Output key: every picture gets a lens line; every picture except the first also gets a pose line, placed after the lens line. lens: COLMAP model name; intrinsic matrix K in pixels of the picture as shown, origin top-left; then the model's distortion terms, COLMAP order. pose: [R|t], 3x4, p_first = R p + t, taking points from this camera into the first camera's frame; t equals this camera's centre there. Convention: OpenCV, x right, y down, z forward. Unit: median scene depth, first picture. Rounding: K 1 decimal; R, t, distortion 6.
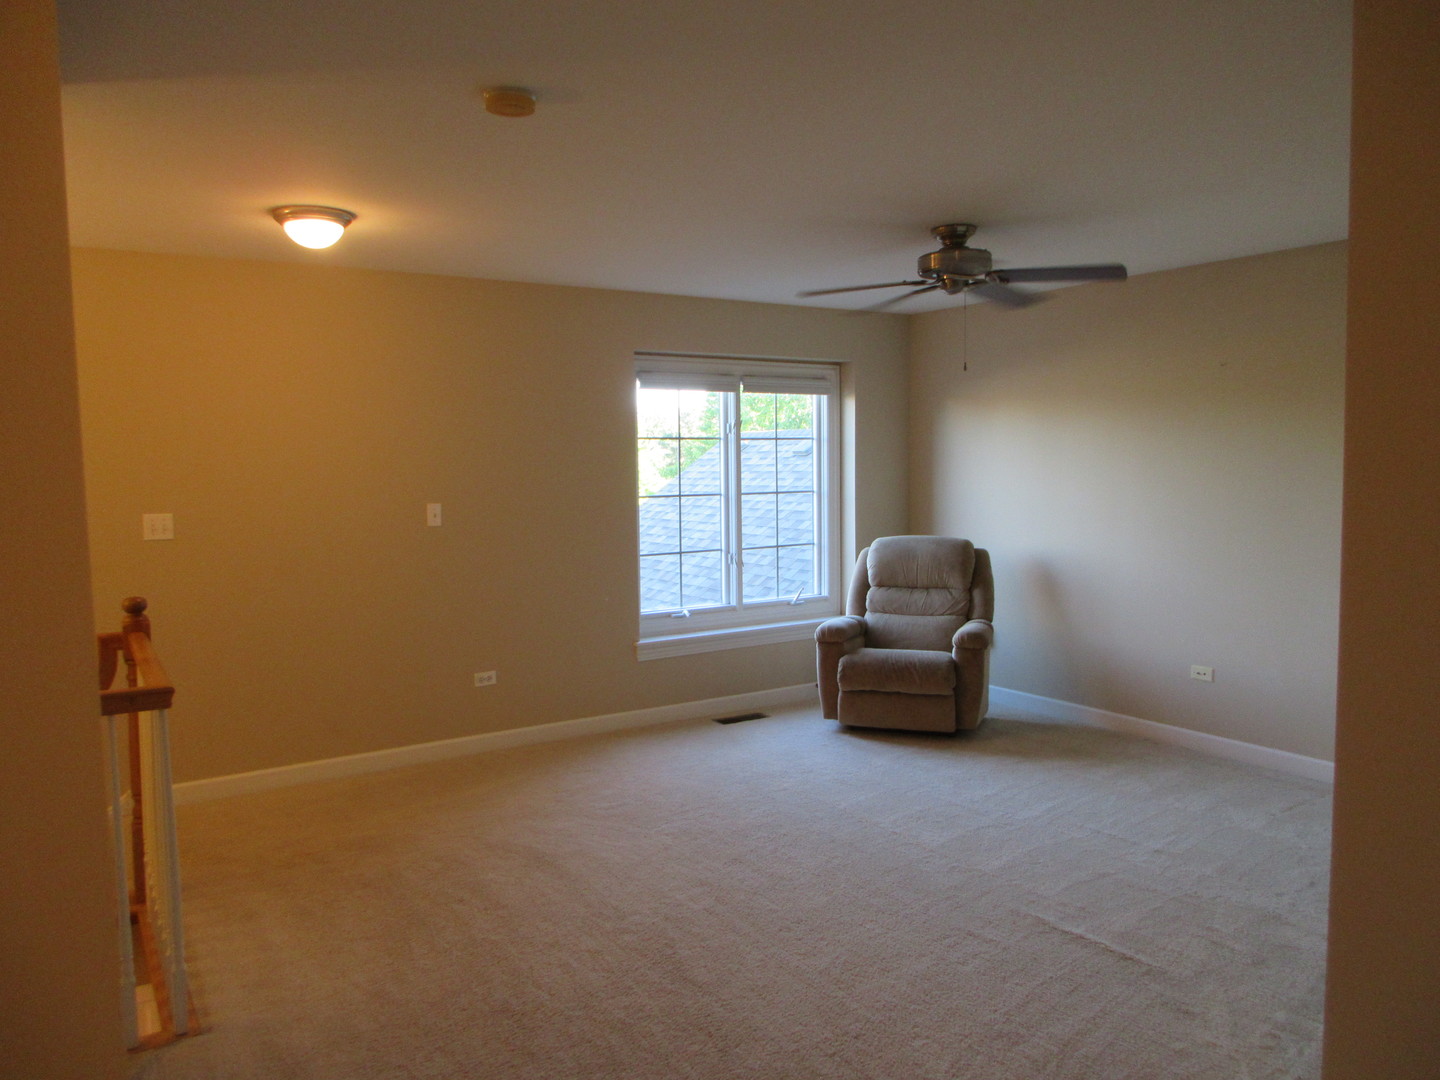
lens RADIAL K [[1070.1, 0, 720.8], [0, 1070.1, 533.0], [0, 0, 1]] dist [-0.004194, 0.005871]
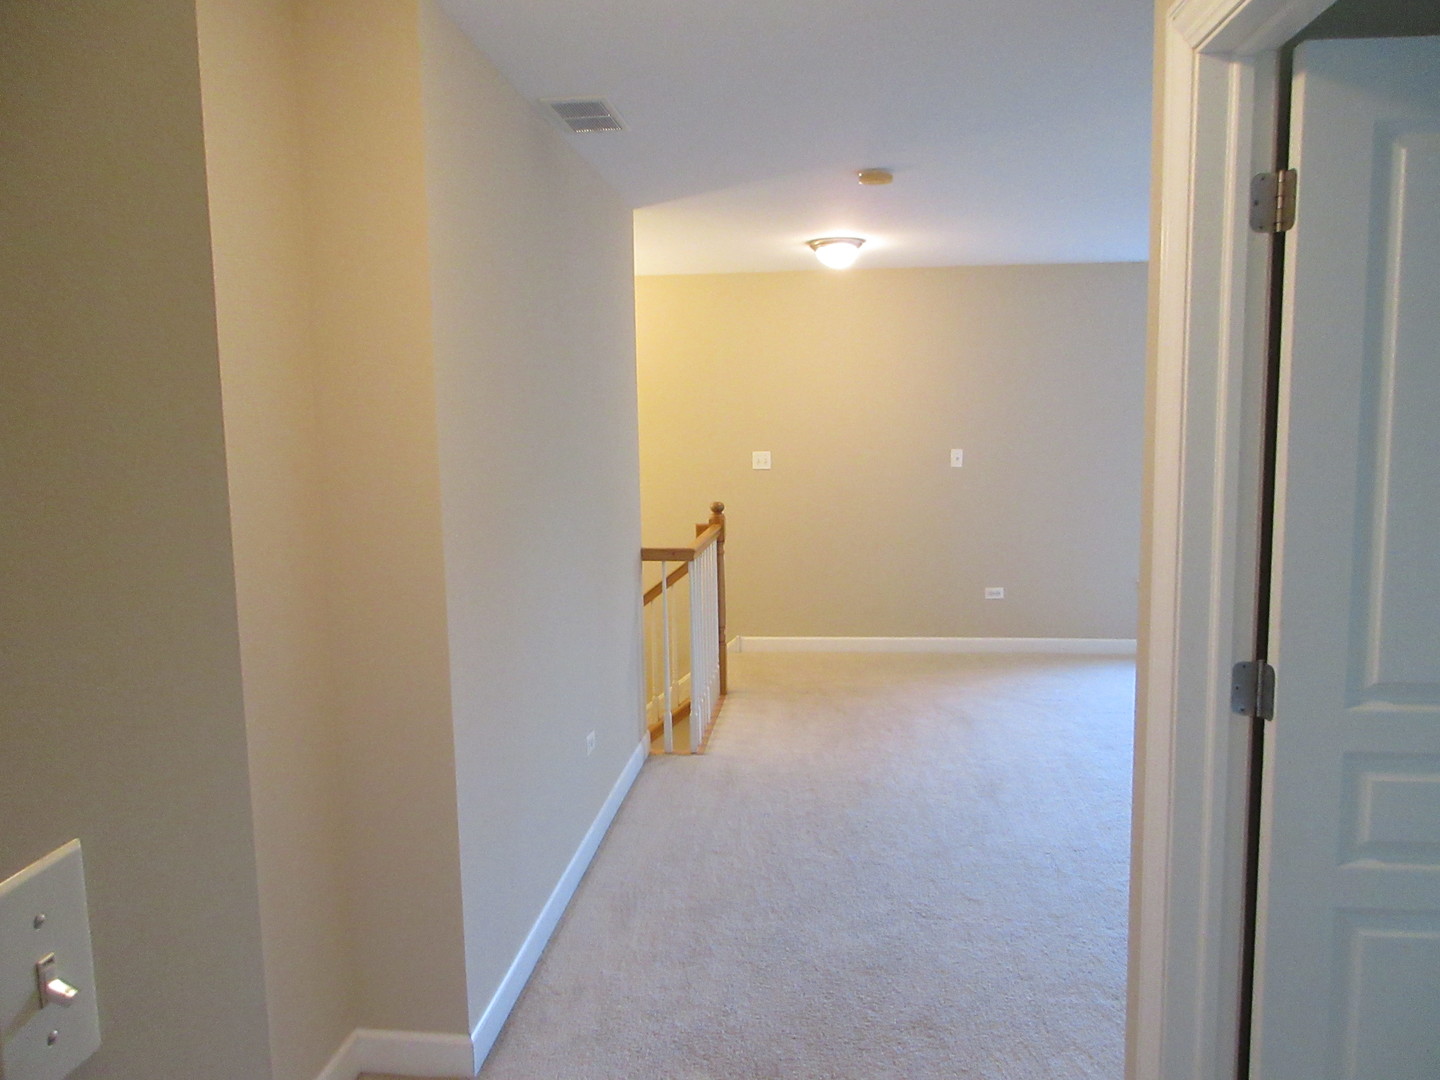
lens RADIAL K [[1070.1, 0, 720.8], [0, 1070.1, 533.0], [0, 0, 1]] dist [-0.004194, 0.005871]
pose [[0.781491, 0.068849, -0.620106, 0.402532], [-0.041640, 0.997432, 0.058266, 0.012100], [0.622526, -0.019714, 0.782351, -0.215399]]
